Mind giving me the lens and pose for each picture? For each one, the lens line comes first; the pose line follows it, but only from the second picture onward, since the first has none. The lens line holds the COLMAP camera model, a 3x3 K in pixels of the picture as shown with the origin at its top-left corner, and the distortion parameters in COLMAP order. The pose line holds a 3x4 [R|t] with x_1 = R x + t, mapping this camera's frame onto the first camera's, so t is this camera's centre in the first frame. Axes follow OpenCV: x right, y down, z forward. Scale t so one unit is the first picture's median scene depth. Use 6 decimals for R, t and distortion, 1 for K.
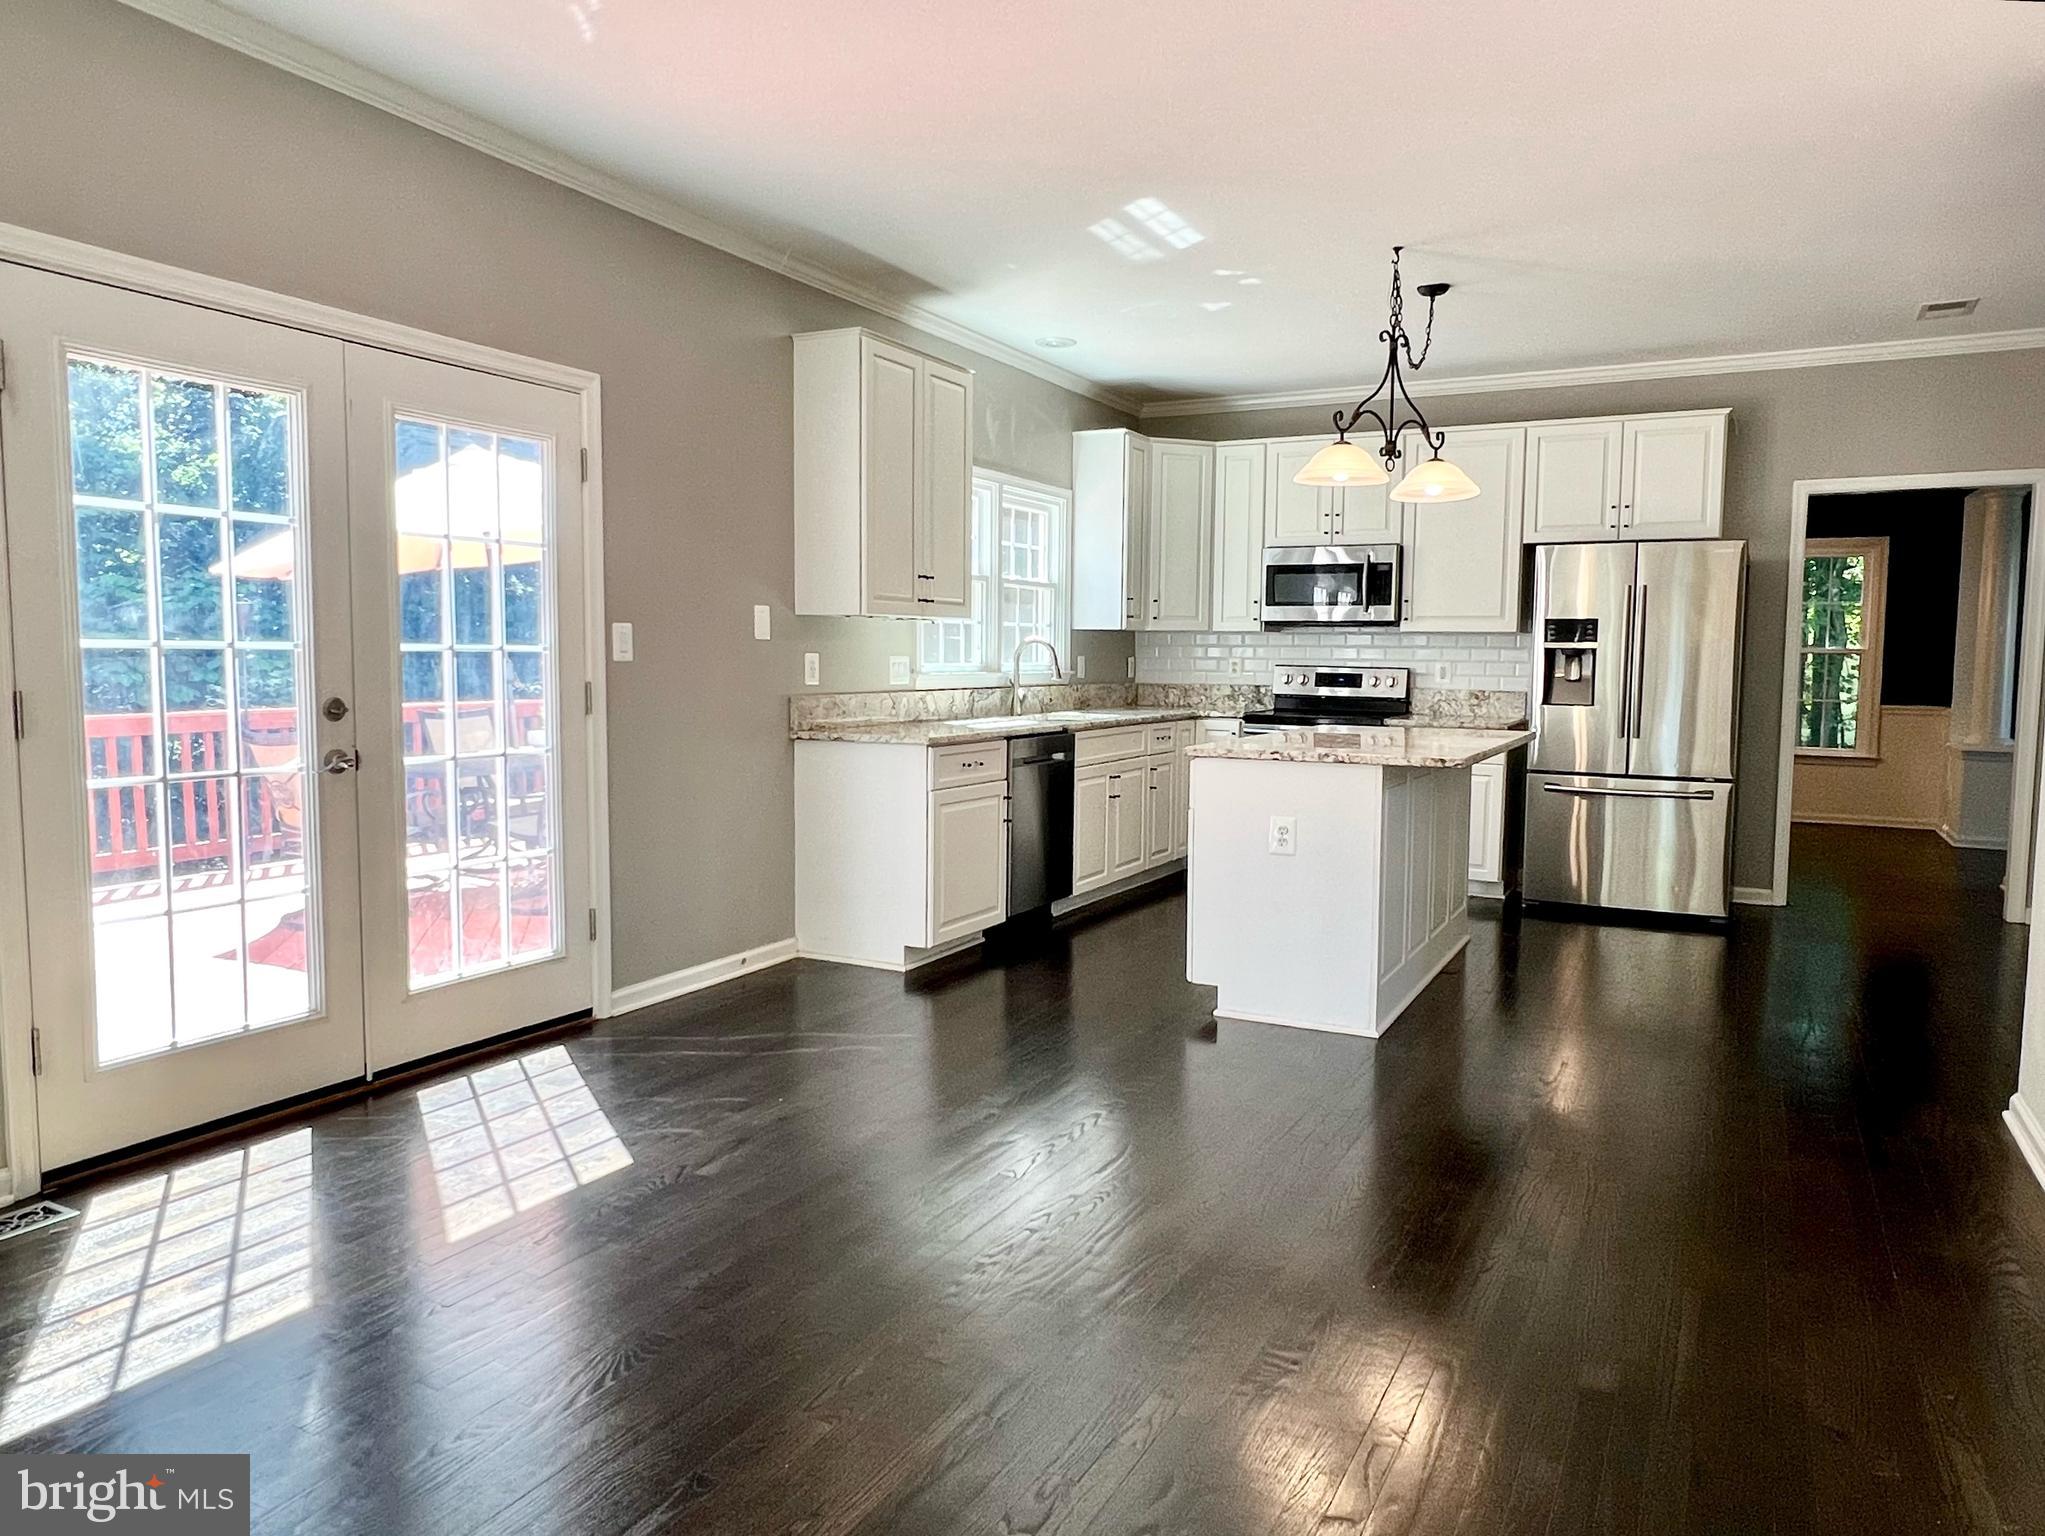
lens RADIAL K [[1351.6, 0, 1023.6], [0, 1351.6, 763.8], [0, 0, 1]] dist [0.025518, 0.001175]
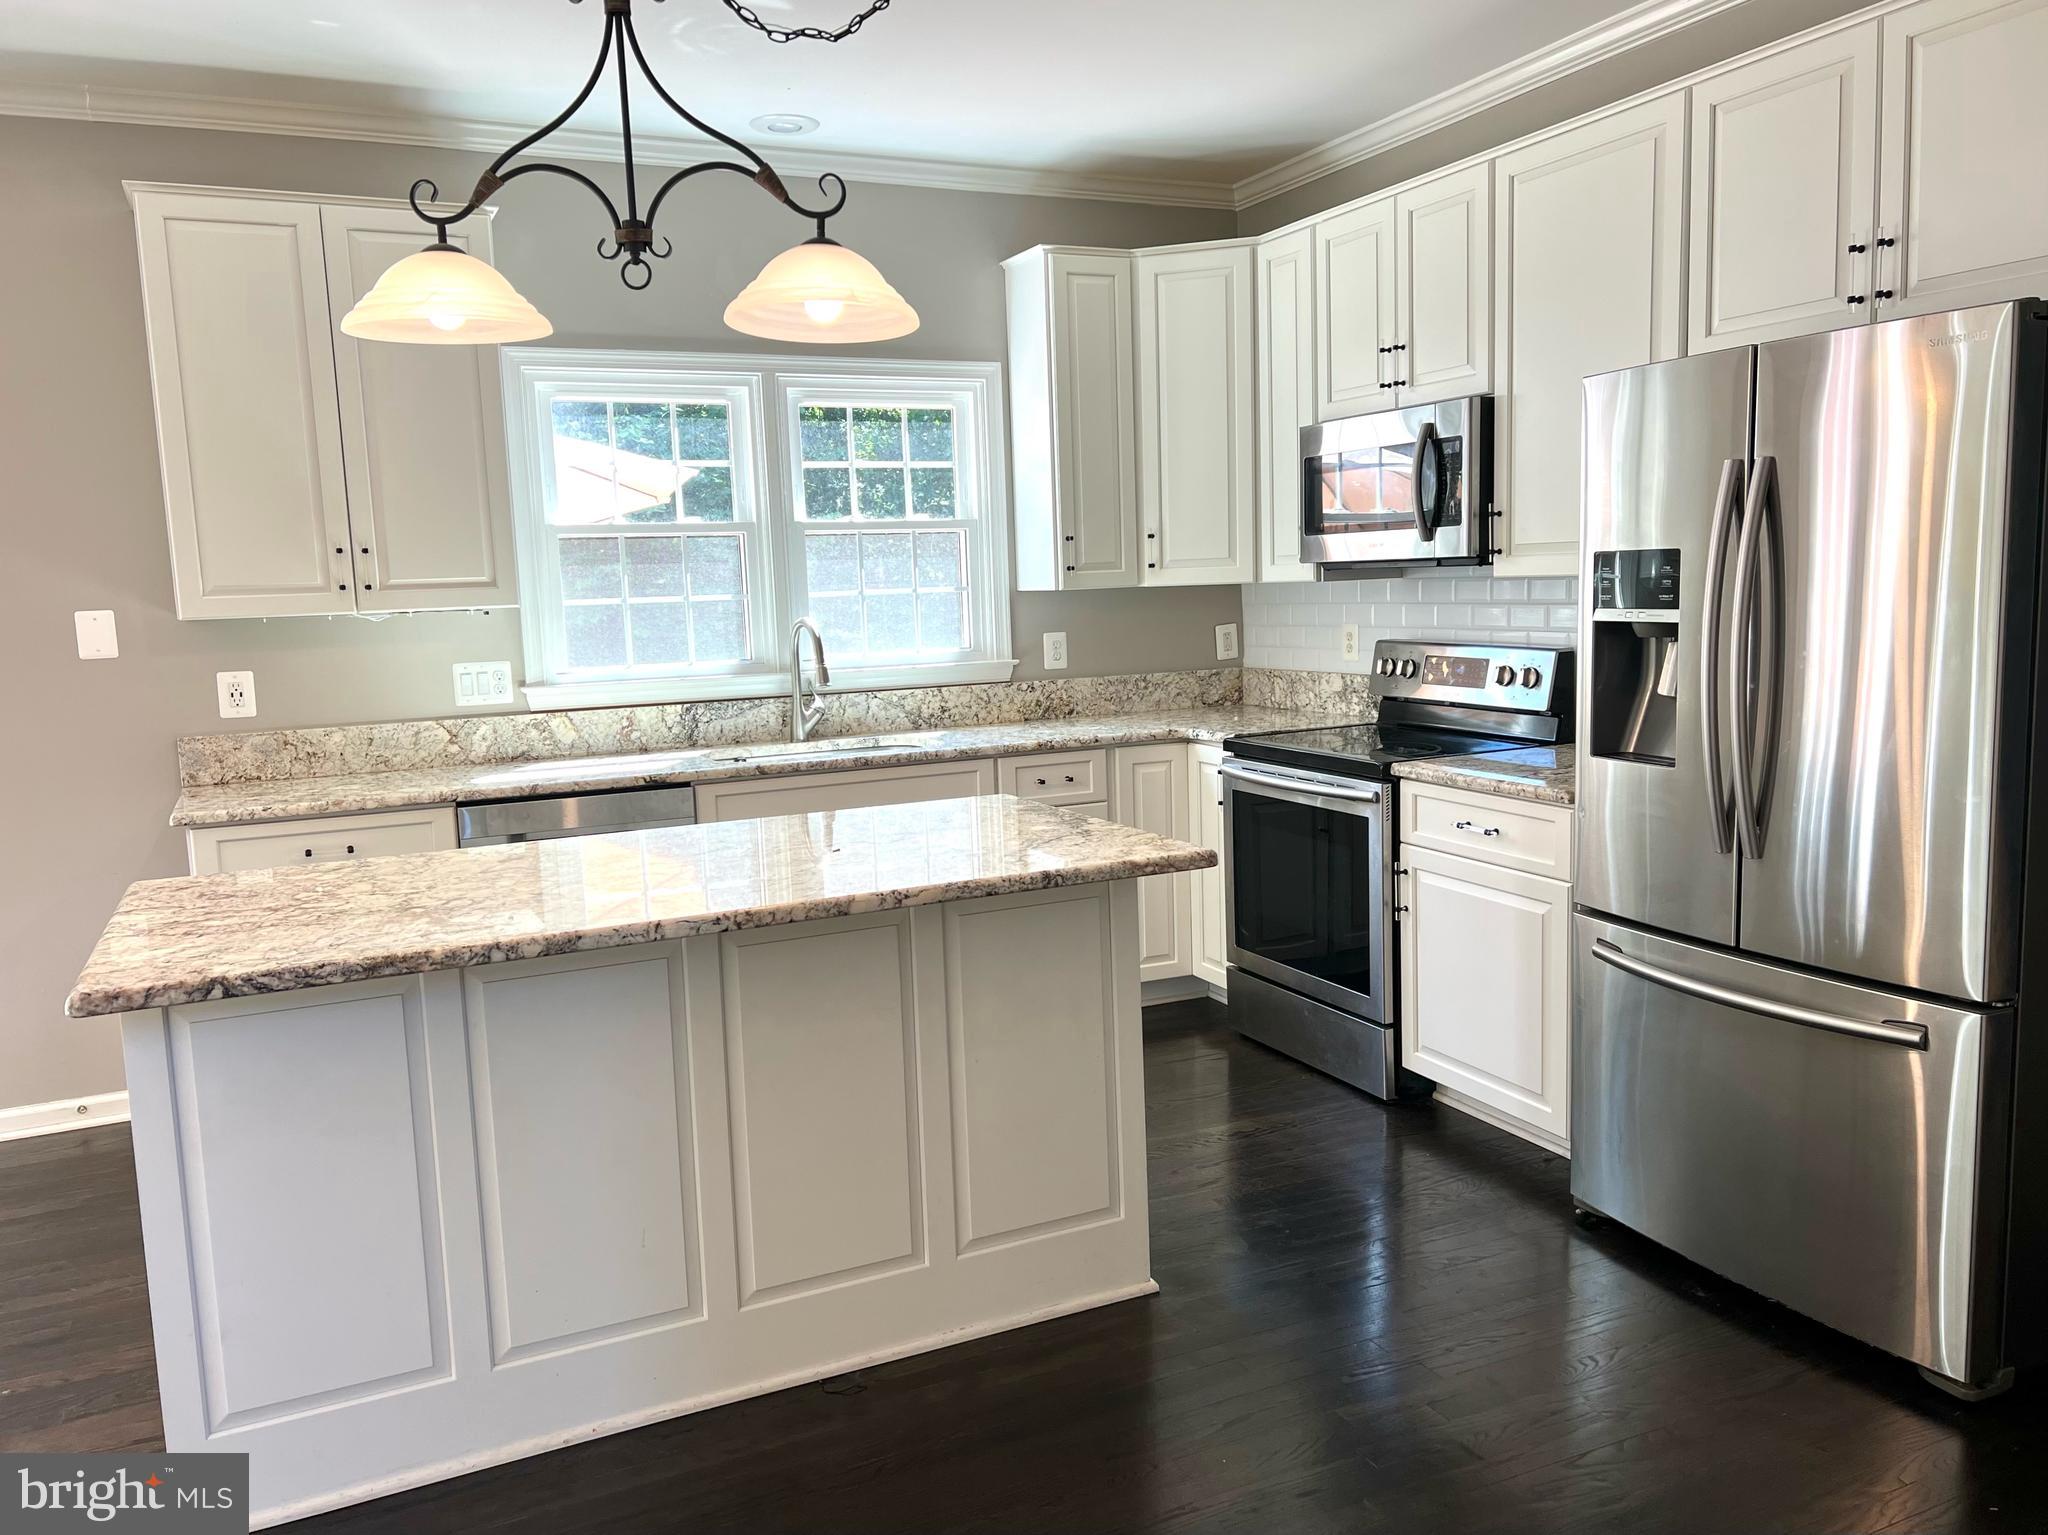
lens RADIAL K [[1557.8, 0, 1024.1], [0, 1557.8, 774.3], [0, 0, 1]] dist [0.031311, -0.006072]
pose [[0.793288, 0.039544, -0.607561, 0.551068], [-0.006694, 0.998395, 0.056242, -0.065684], [0.608809, -0.040549, 0.792279, 0.516510]]
